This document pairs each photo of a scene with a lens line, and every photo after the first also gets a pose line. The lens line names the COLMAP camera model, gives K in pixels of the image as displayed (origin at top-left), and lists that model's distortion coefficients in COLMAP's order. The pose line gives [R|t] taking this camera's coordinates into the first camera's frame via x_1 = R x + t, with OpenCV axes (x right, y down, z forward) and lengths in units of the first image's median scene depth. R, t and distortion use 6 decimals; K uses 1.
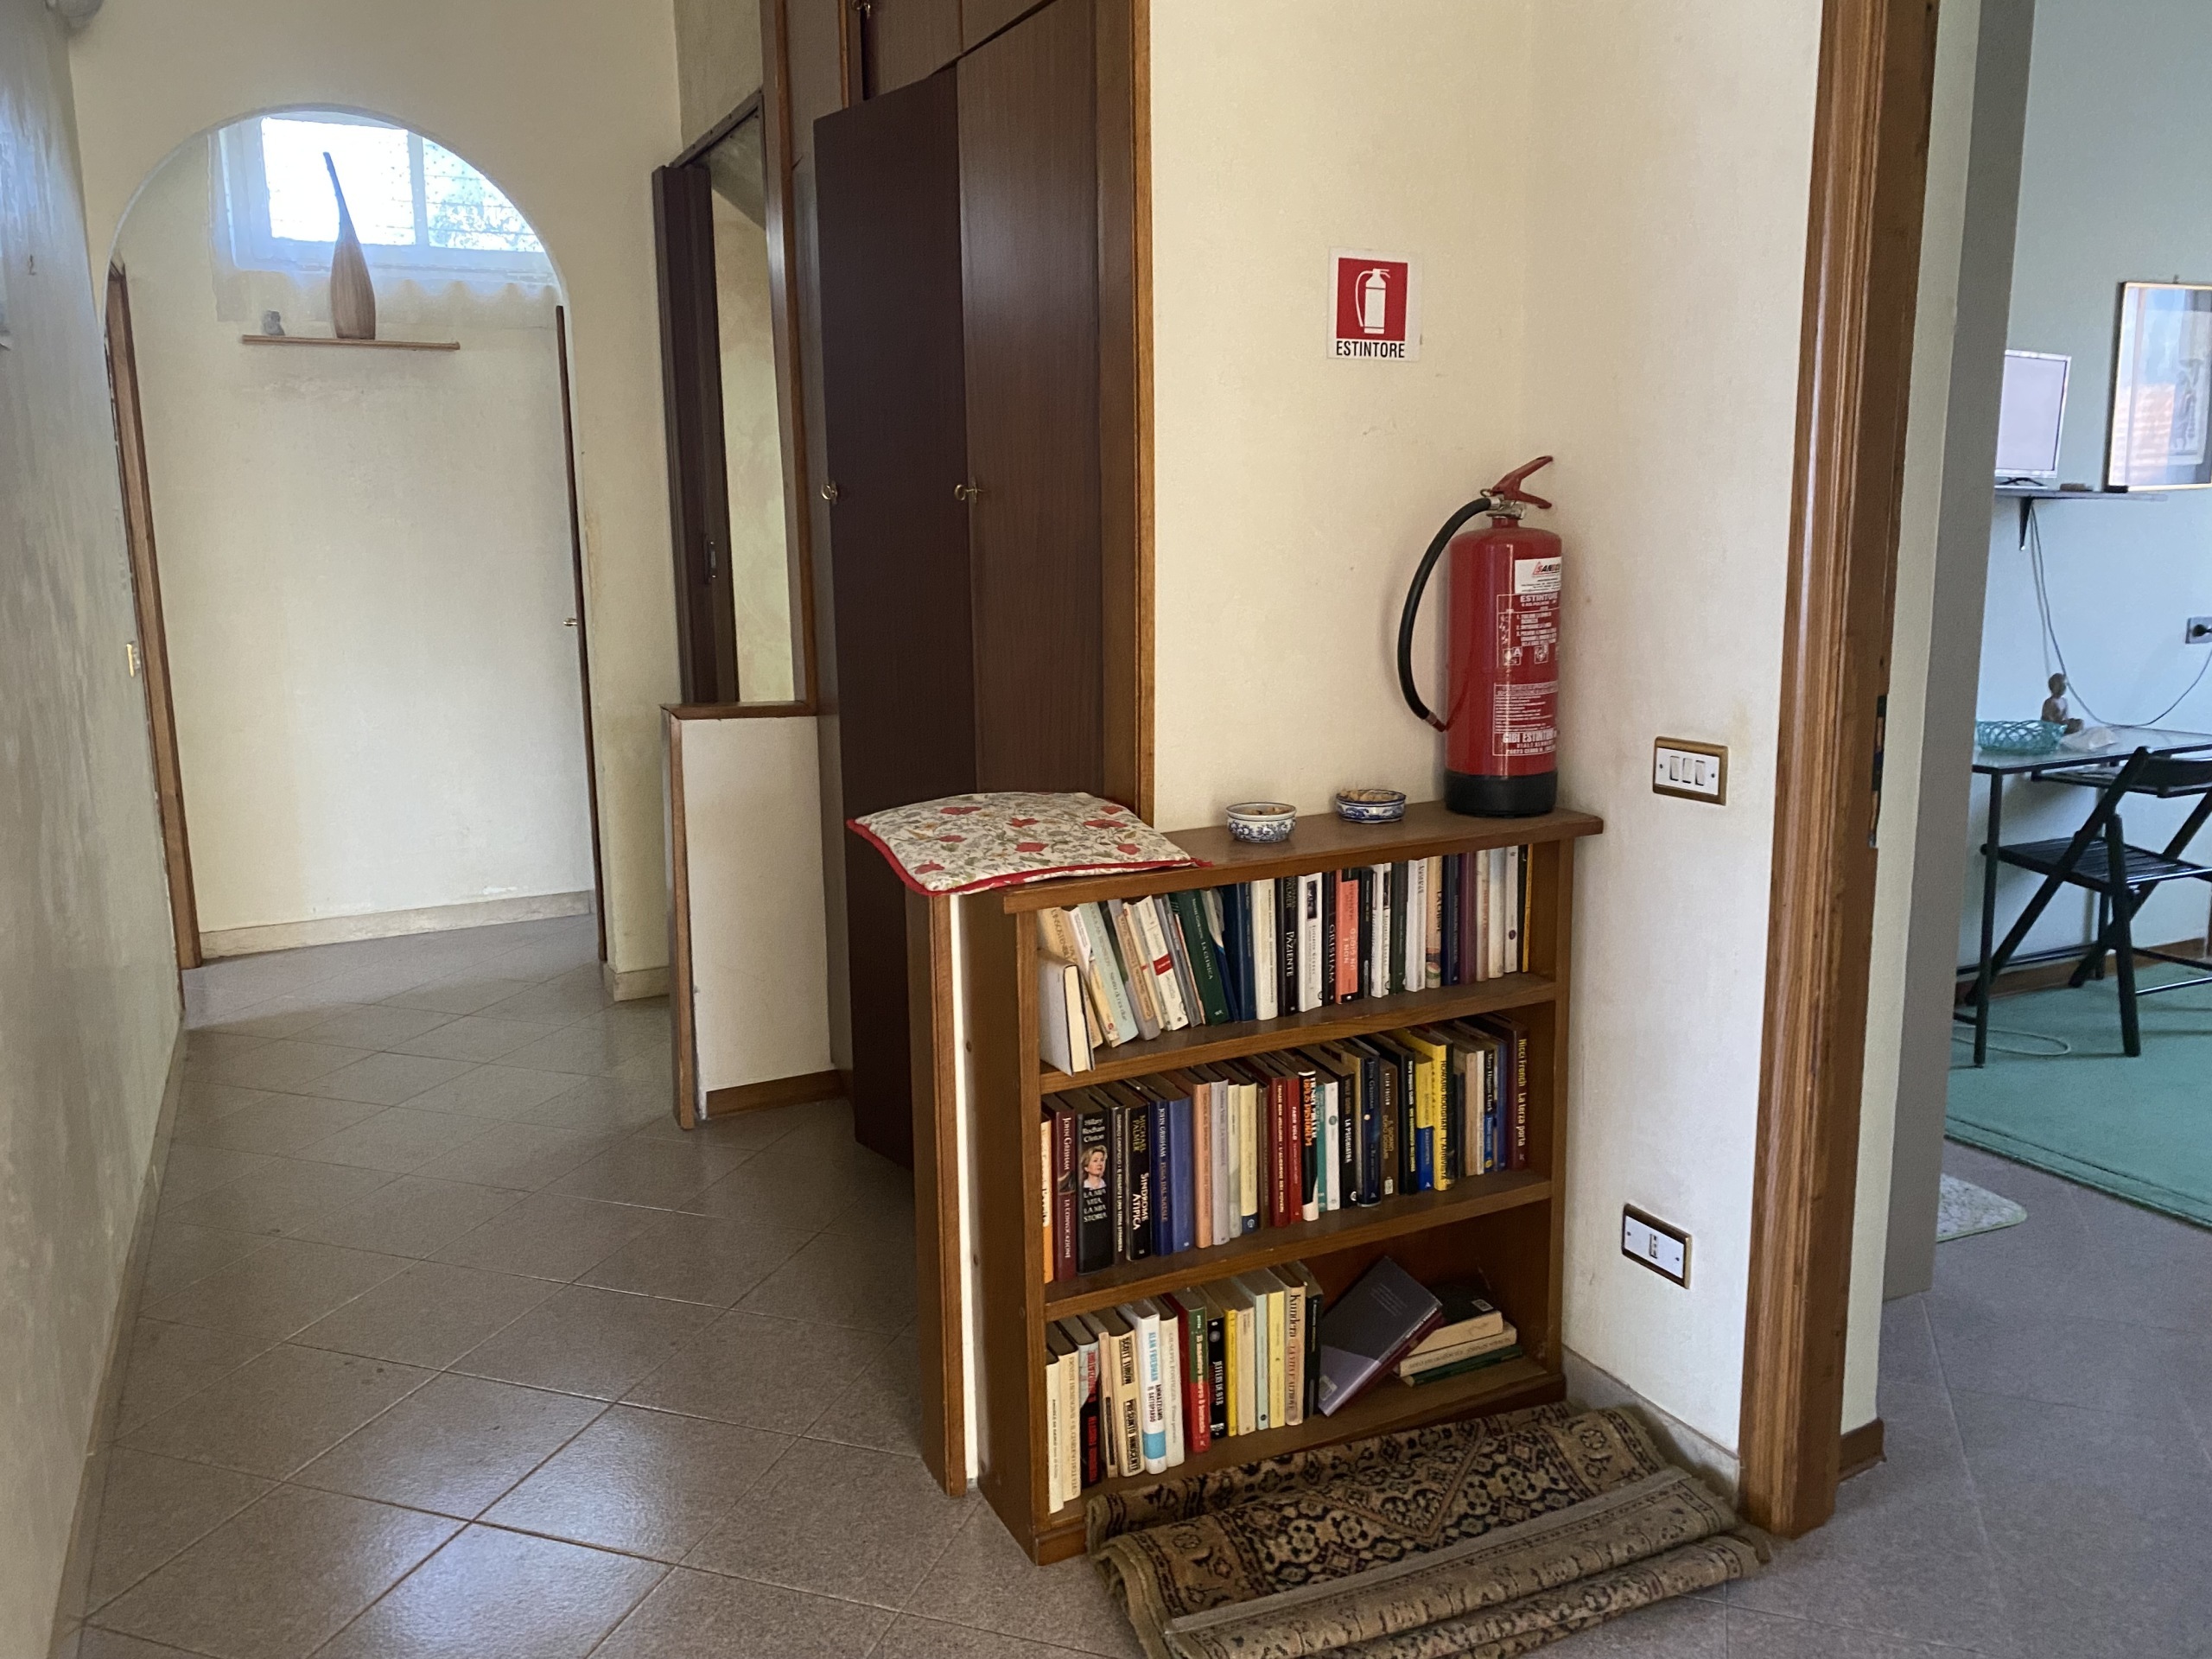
lens RADIAL K [[1727.5, 0, 1121.2], [0, 1727.5, 832.6], [0, 0, 1]] dist [0.002734, 0.015734]
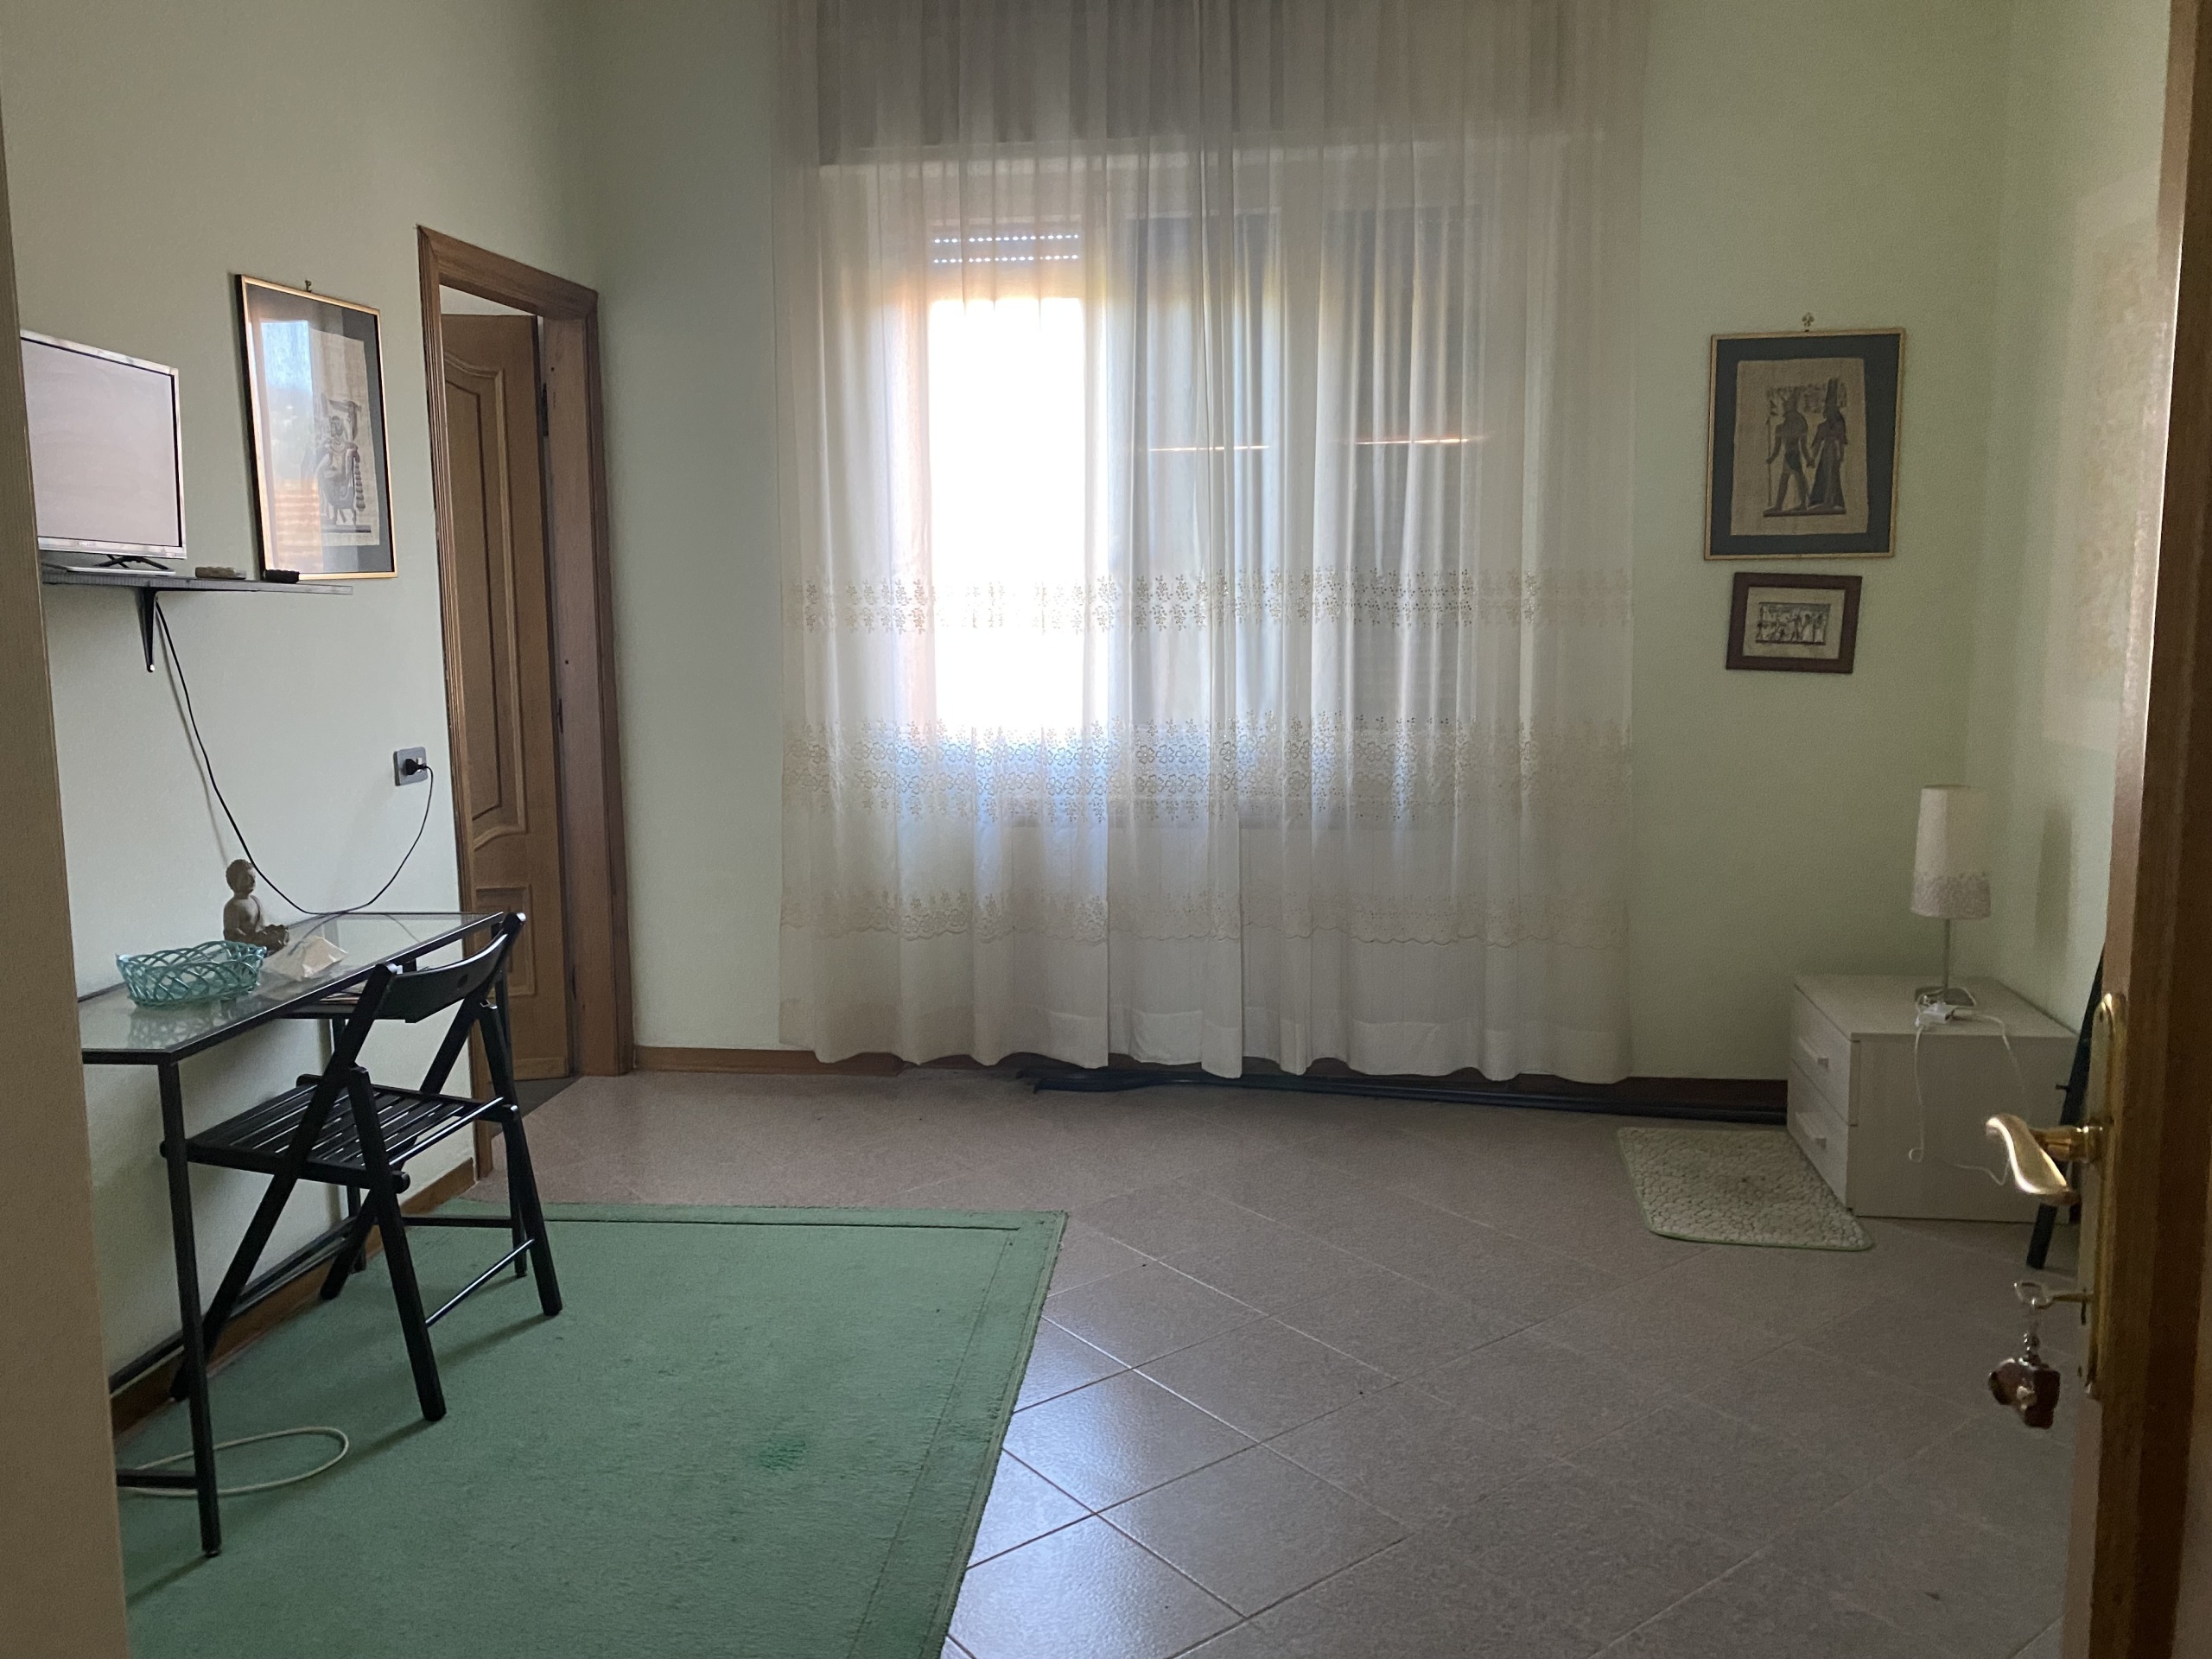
lens RADIAL K [[1727.5, 0, 1122.8], [0, 1727.5, 818.2], [0, 0, 1]] dist [0.002734, 0.015734]
pose [[0.554261, -0.099064, 0.826427, 0.191418], [0.142904, 0.989475, 0.022767, -0.074065], [-0.819984, 0.105480, 0.562584, 0.363918]]
